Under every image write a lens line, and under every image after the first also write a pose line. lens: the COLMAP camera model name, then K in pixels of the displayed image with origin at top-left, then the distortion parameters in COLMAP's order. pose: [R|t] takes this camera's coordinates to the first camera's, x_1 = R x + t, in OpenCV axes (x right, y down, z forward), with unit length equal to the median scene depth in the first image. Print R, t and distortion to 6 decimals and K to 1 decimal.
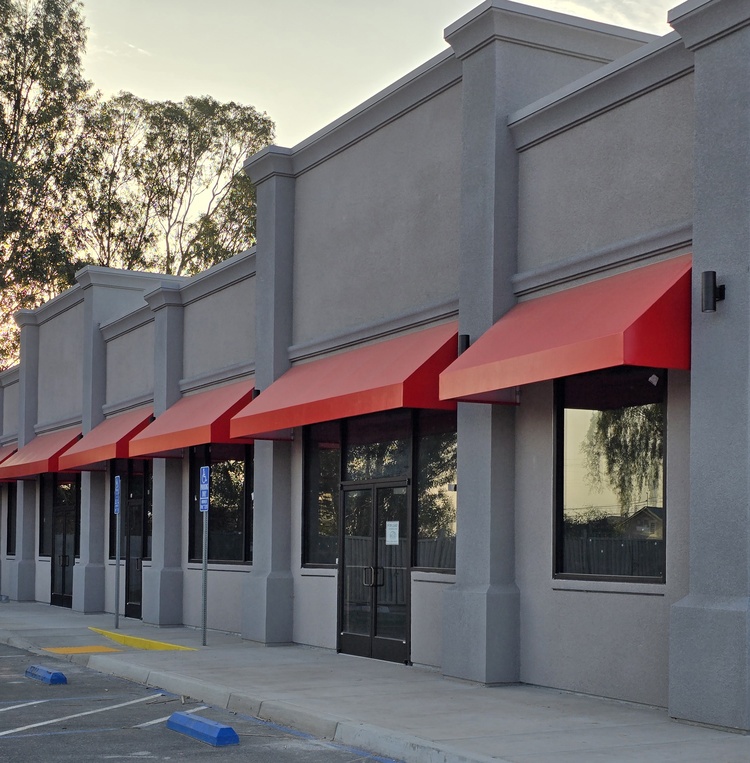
lens RADIAL K [[1316.9, 0, 375.9], [0, 1316.9, 381.7], [0, 0, 1]] dist [-0.029776, 0.000000]
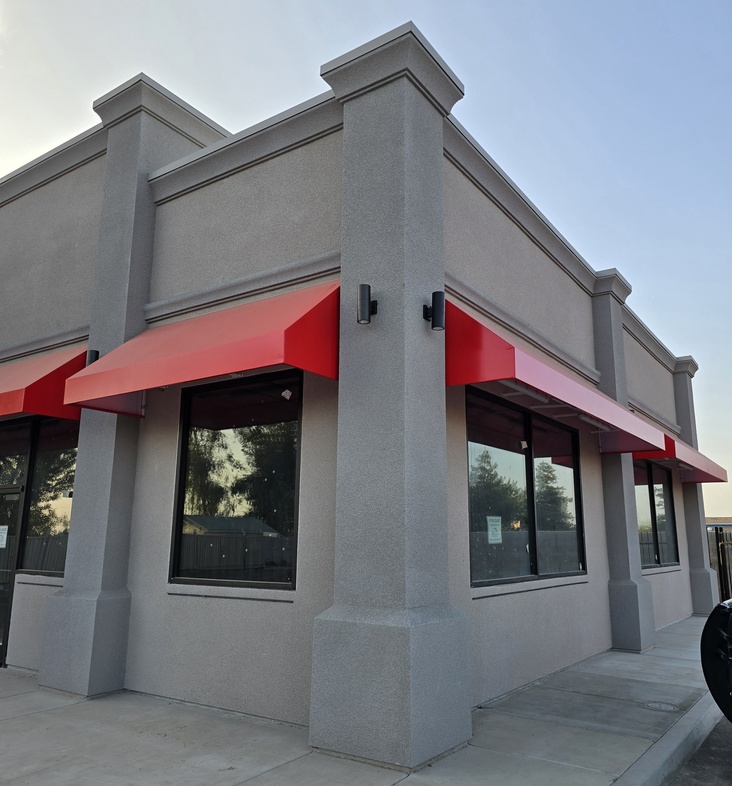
lens RADIAL K [[680.5, 0, 368.7], [0, 680.5, 401.1], [0, 0, 1]] dist [0.074592, -0.070500]
pose [[0.886970, 0.089147, 0.453142, 0.016368], [-0.056284, 0.994745, -0.085527, 0.043616], [-0.458385, 0.050356, 0.887326, 0.427922]]
